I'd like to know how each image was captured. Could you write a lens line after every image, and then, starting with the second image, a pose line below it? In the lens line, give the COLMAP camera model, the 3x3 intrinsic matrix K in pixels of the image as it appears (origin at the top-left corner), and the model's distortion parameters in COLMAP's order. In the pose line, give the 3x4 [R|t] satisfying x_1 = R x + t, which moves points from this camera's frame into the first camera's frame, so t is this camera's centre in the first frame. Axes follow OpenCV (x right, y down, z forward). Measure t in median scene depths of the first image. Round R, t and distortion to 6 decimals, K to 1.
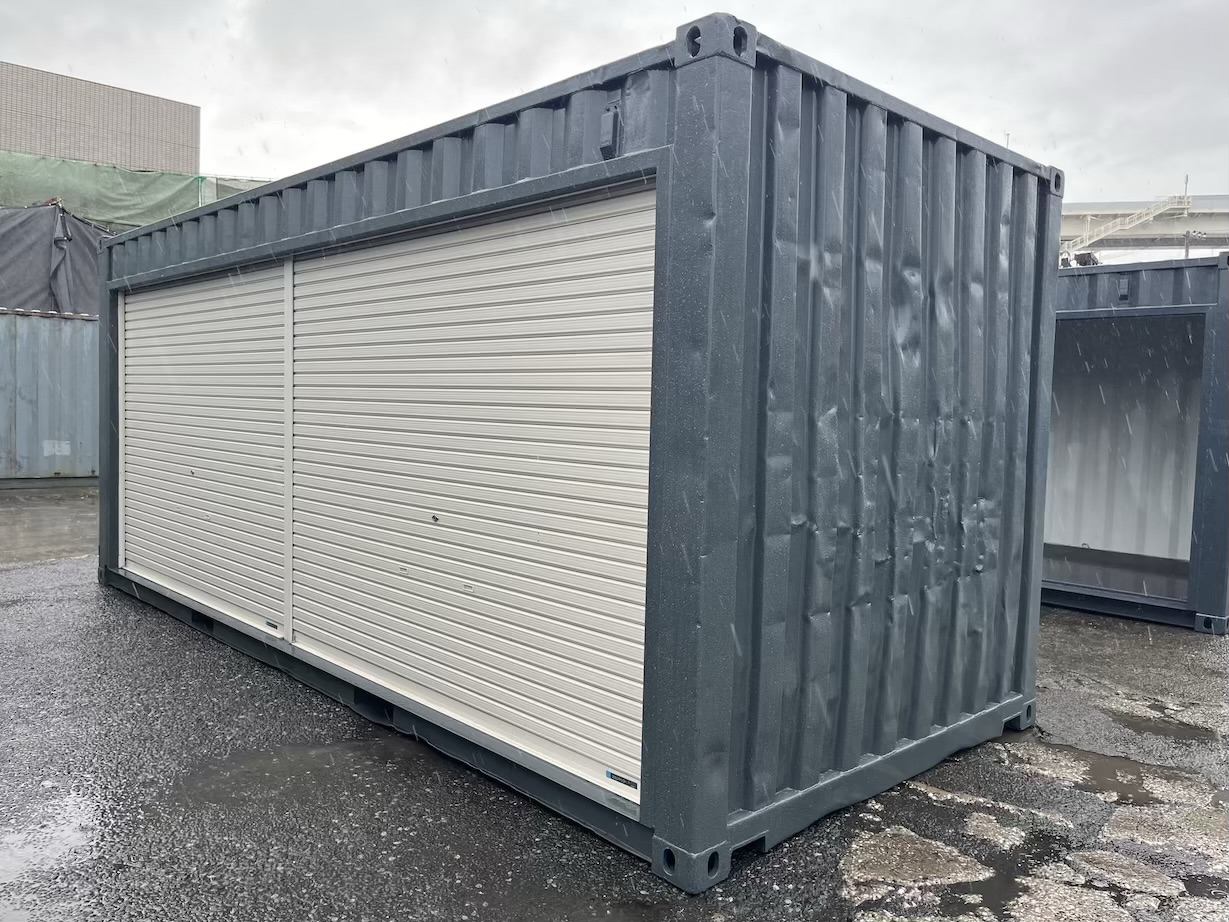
lens RADIAL K [[951.1, 0, 619.4], [0, 951.1, 459.8], [0, 0, 1]] dist [0.003634, -0.002720]
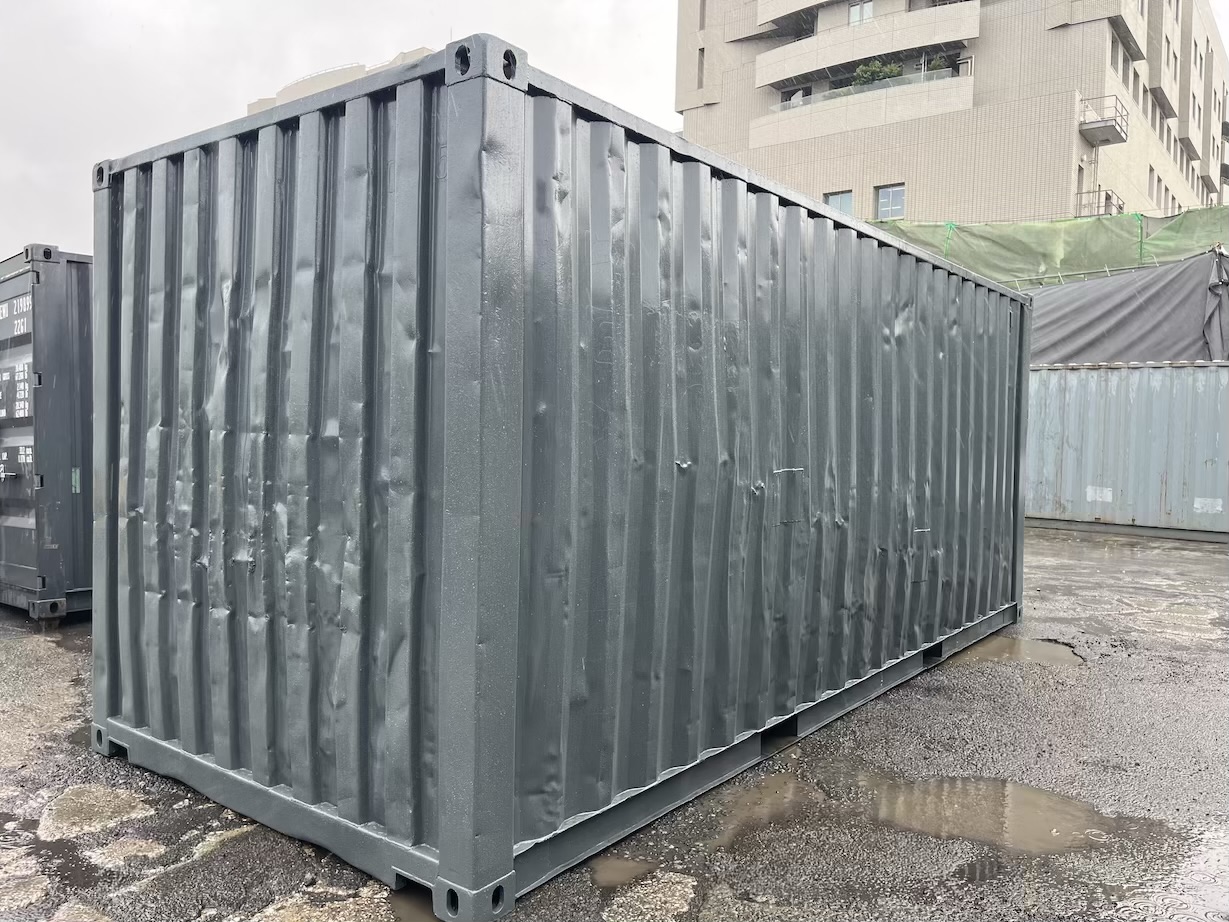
lens RADIAL K [[951.1, 0, 619.4], [0, 951.1, 459.8], [0, 0, 1]] dist [0.003634, -0.002720]
pose [[0.147264, 0.007418, -0.989069, 0.360957], [-0.069992, 0.997543, -0.002940, -0.010326], [0.986618, 0.069660, 0.147422, 0.337884]]
